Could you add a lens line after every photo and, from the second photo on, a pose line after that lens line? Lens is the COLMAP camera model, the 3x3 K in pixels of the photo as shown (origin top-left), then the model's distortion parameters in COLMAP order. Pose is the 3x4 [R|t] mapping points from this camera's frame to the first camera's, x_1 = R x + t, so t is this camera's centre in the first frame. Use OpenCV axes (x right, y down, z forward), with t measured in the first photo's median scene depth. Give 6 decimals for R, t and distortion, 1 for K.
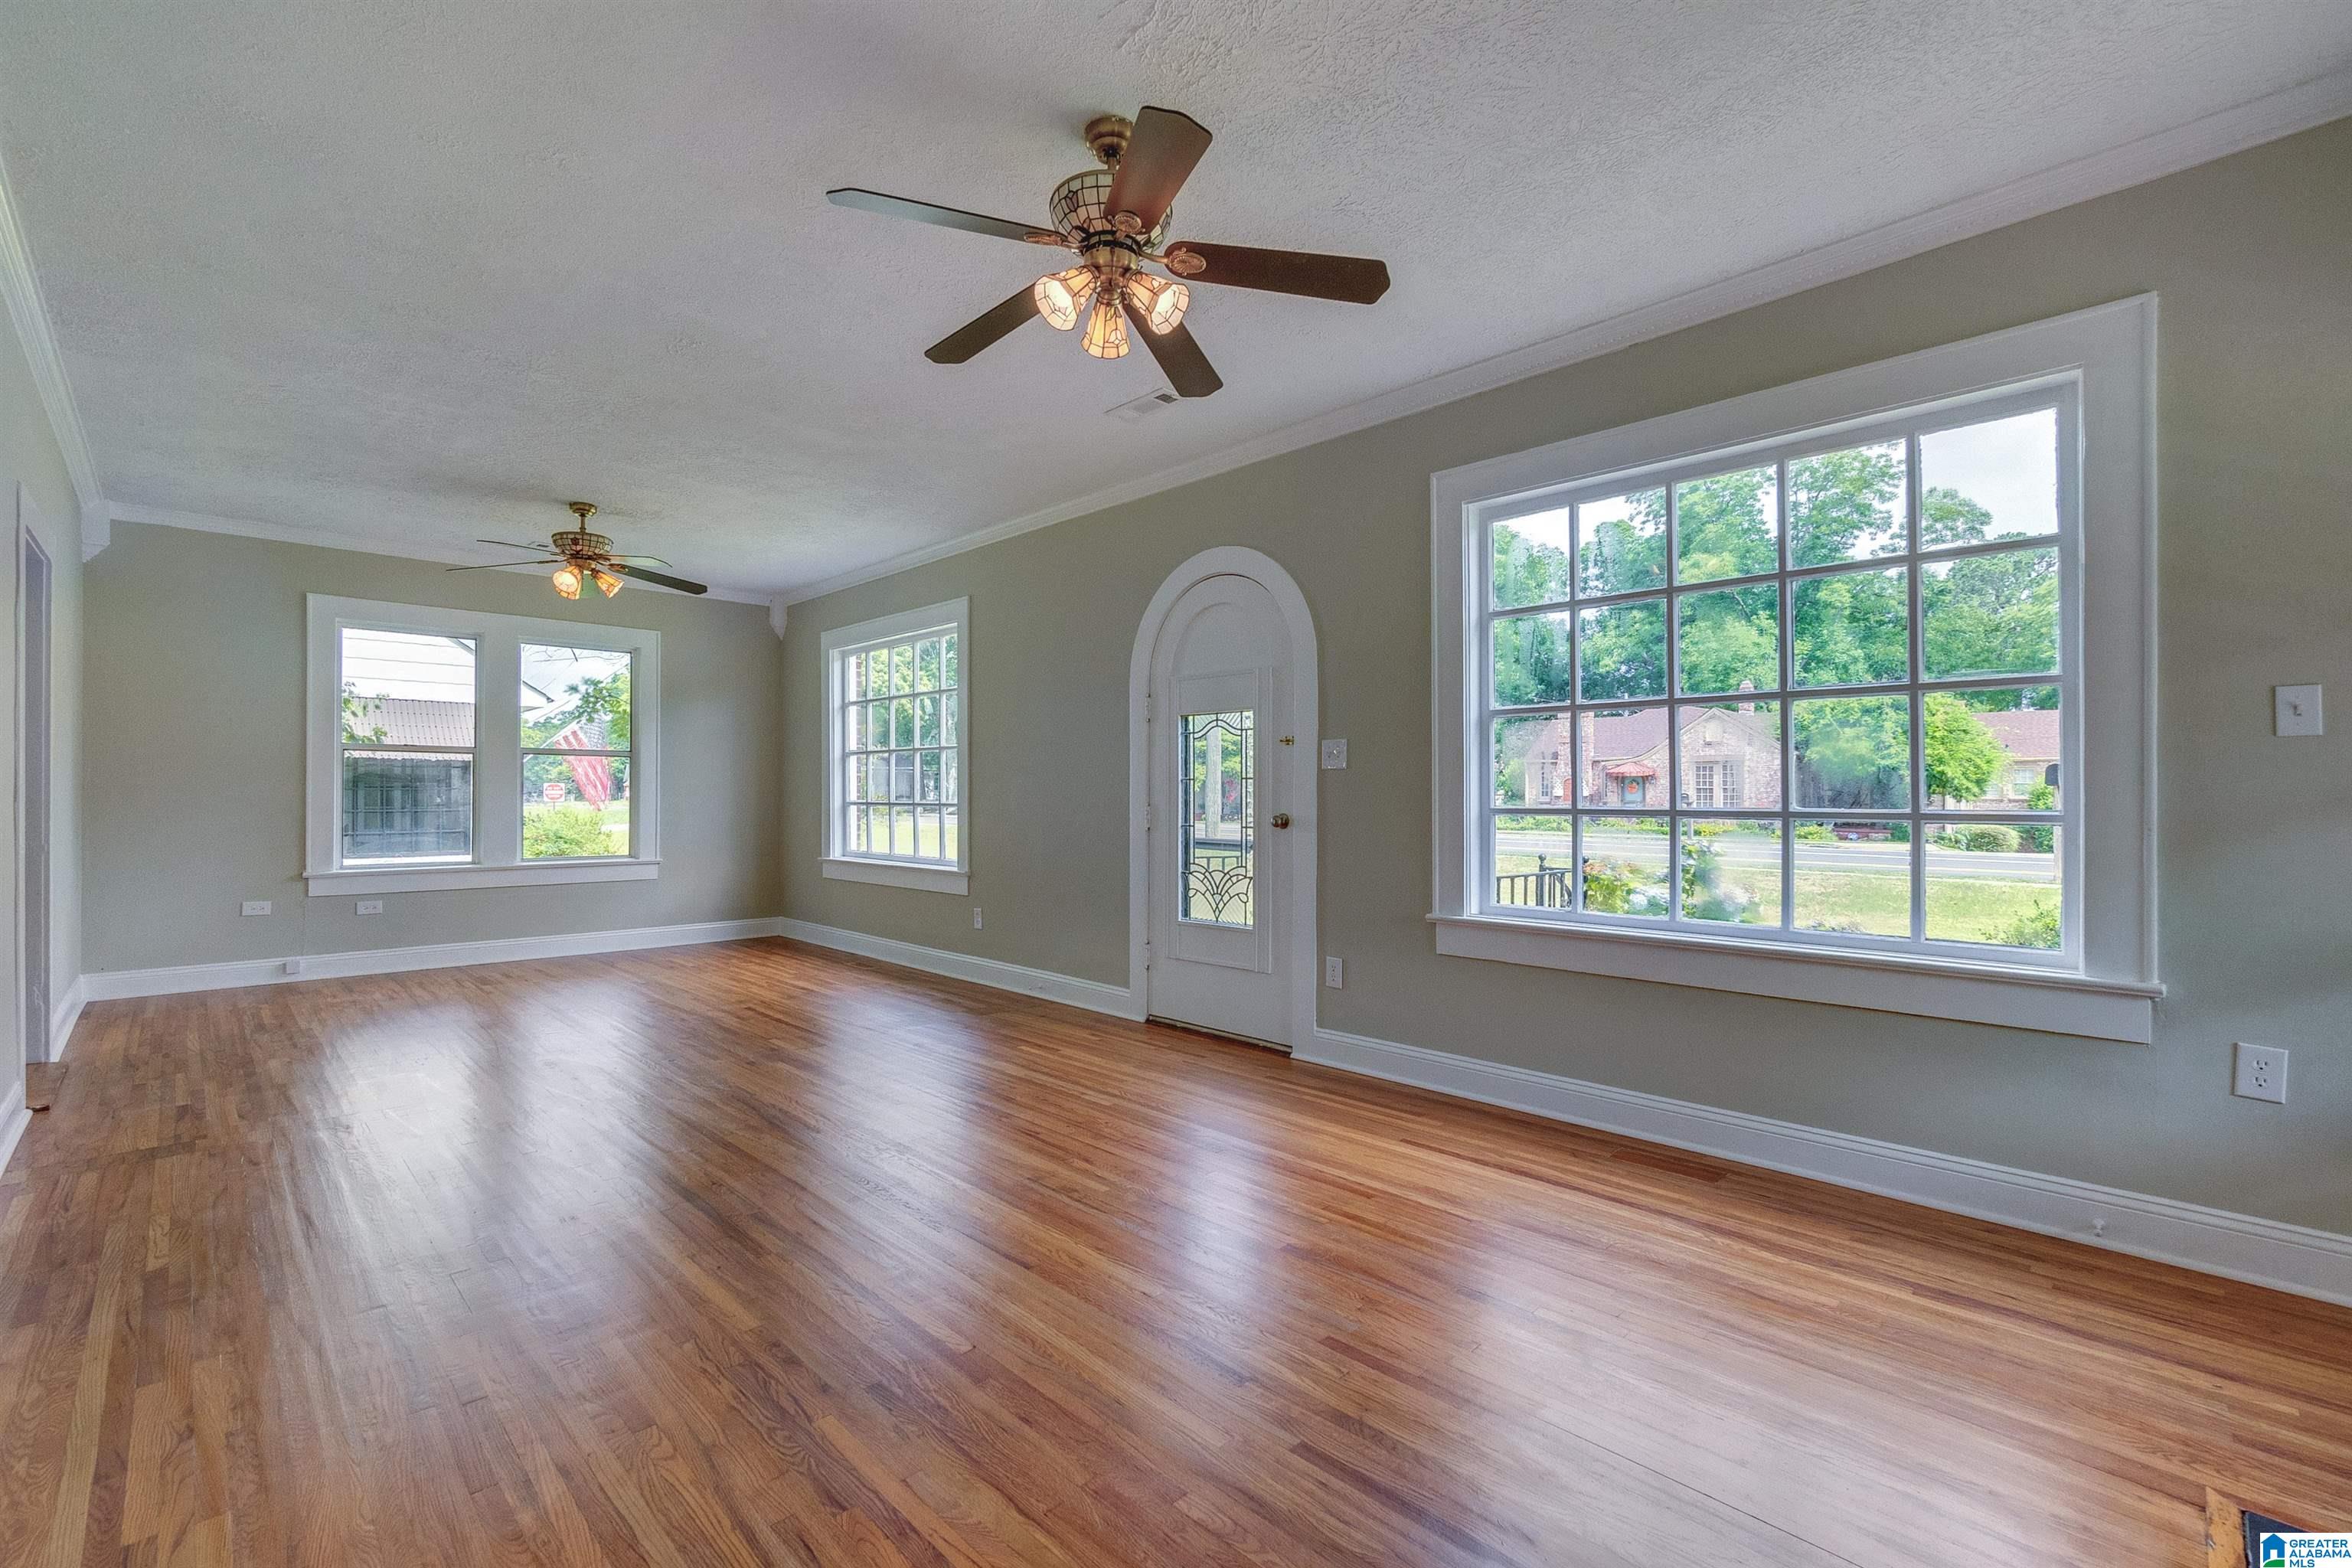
lens RADIAL K [[1020.3, 0, 1187.5], [0, 1020.3, 786.6], [0, 0, 1]] dist [-0.007557, 0.000003]
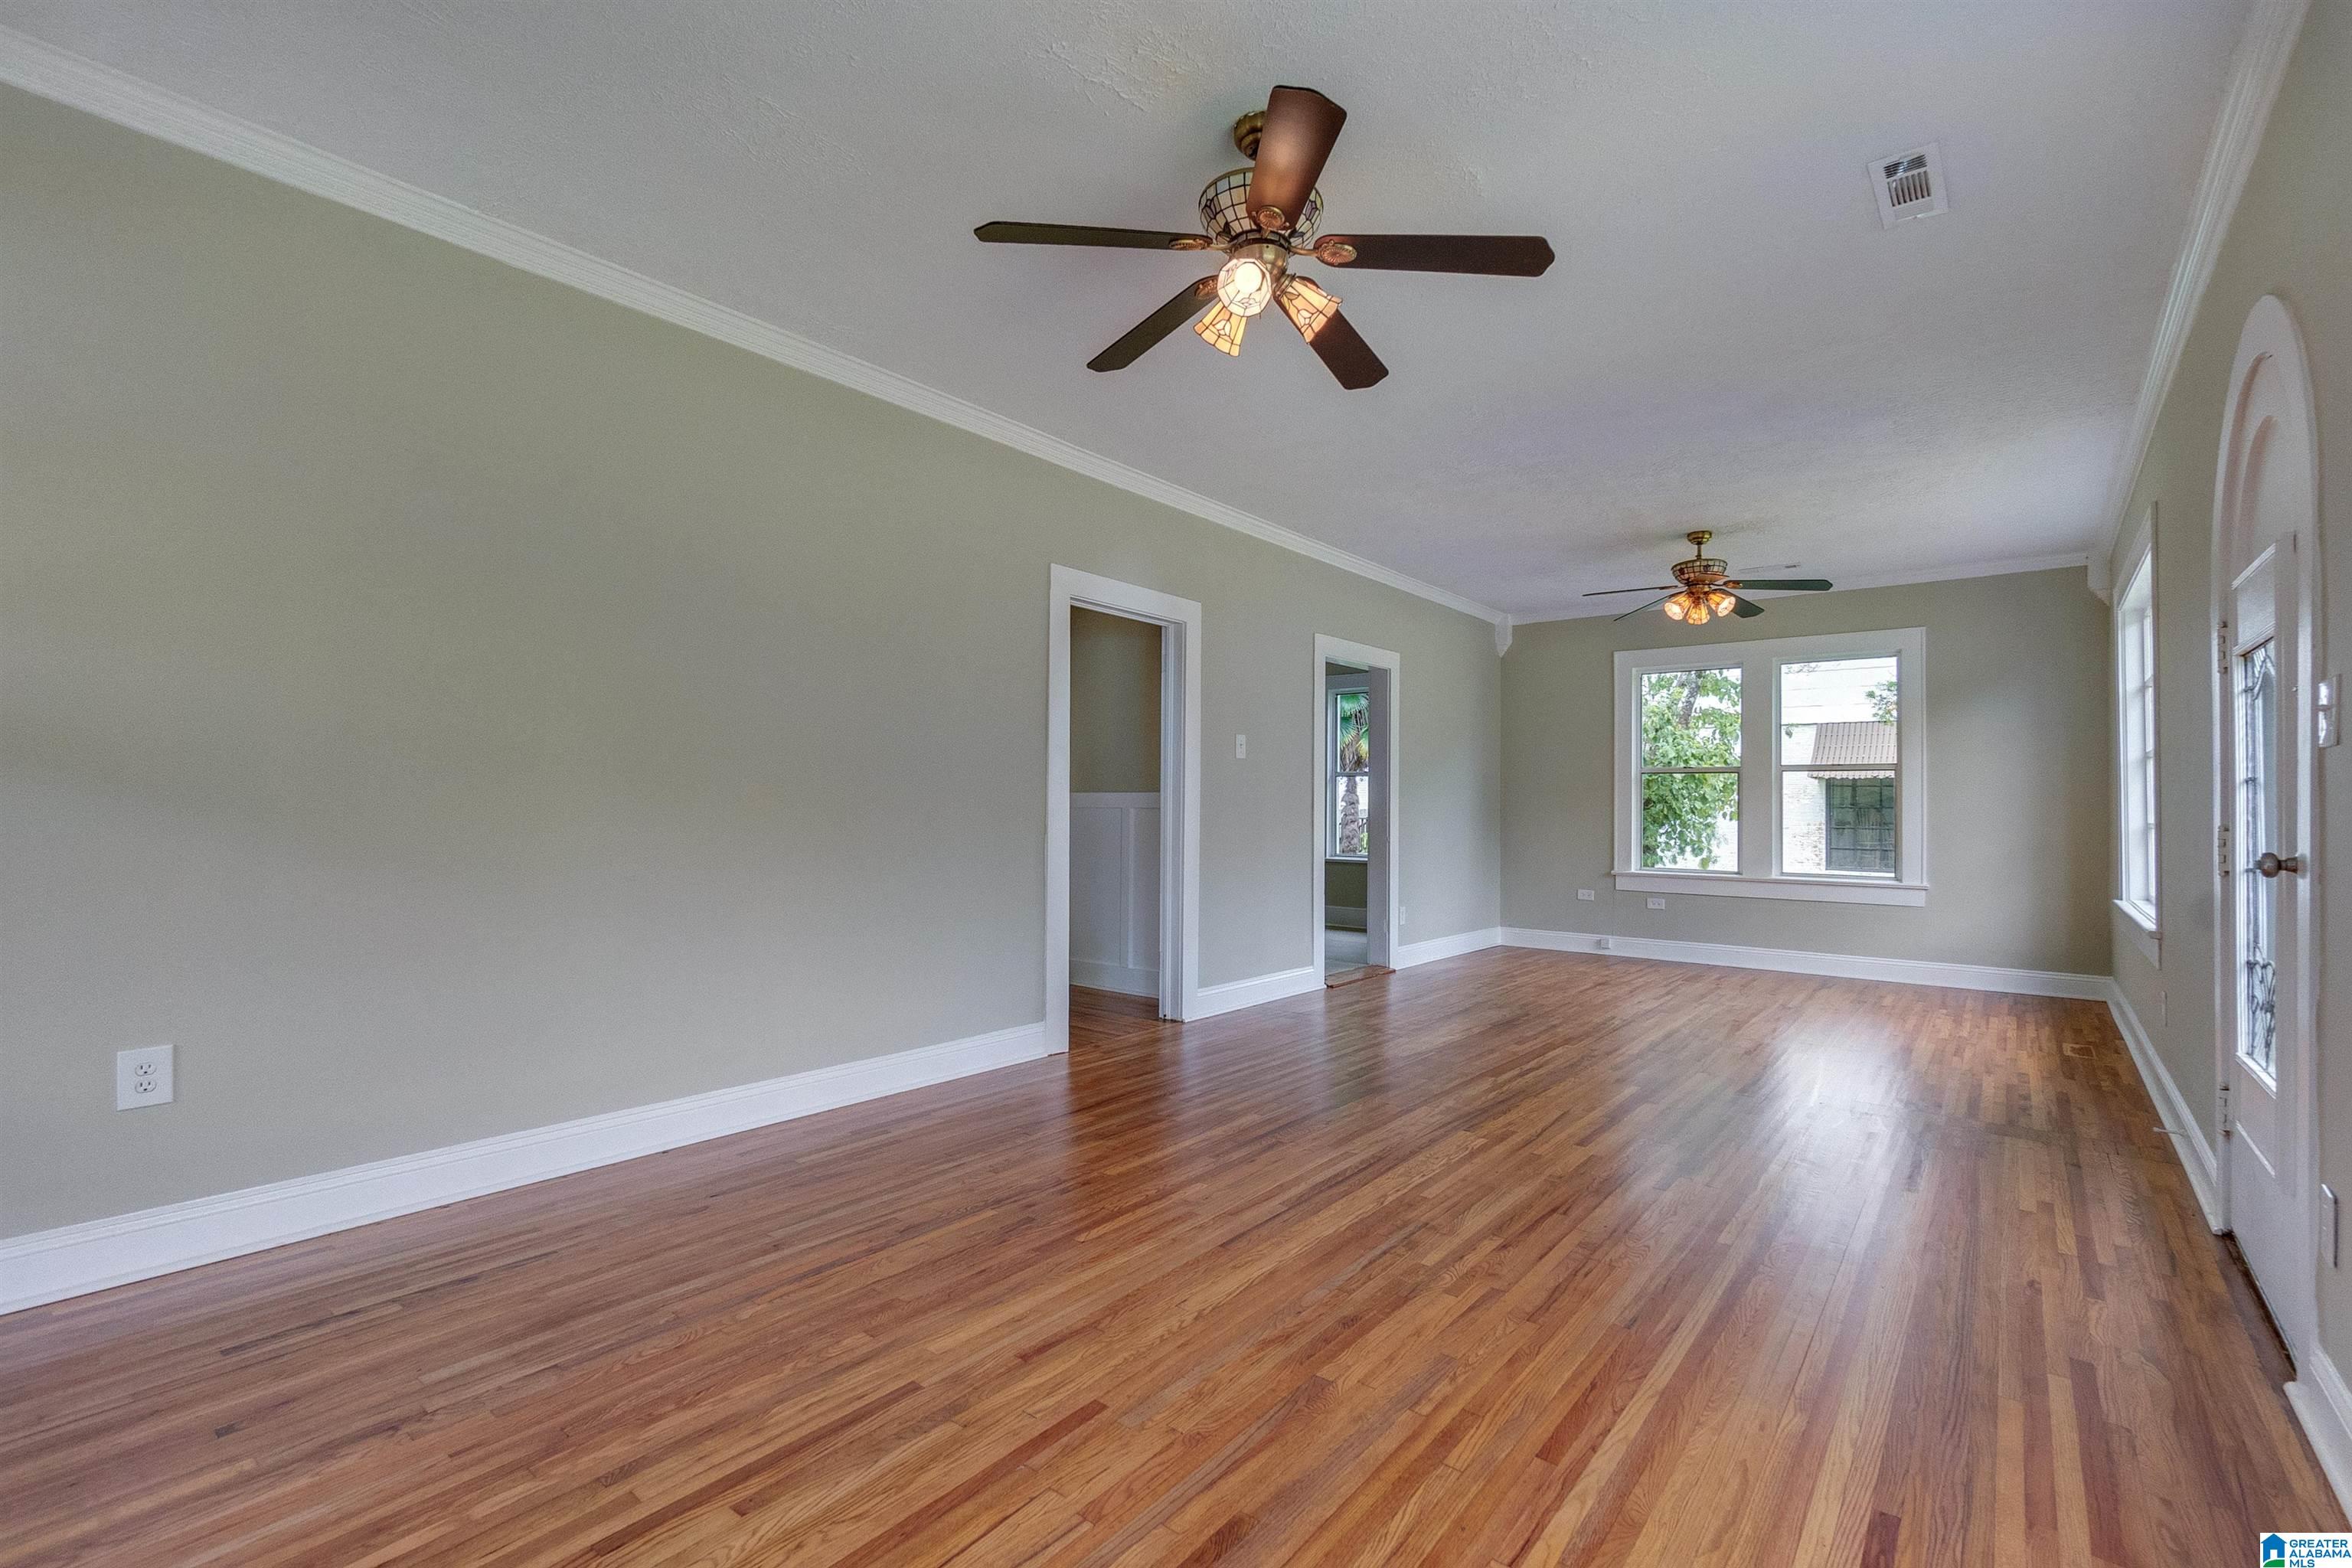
lens RADIAL K [[1020.3, 0, 1187.5], [0, 1020.3, 786.6], [0, 0, 1]] dist [-0.007557, 0.000003]
pose [[0.109442, -0.020681, -0.993778, 0.449672], [0.002296, 0.999786, -0.020553, 0.005086], [0.993991, -0.000032, 0.109466, 0.415664]]
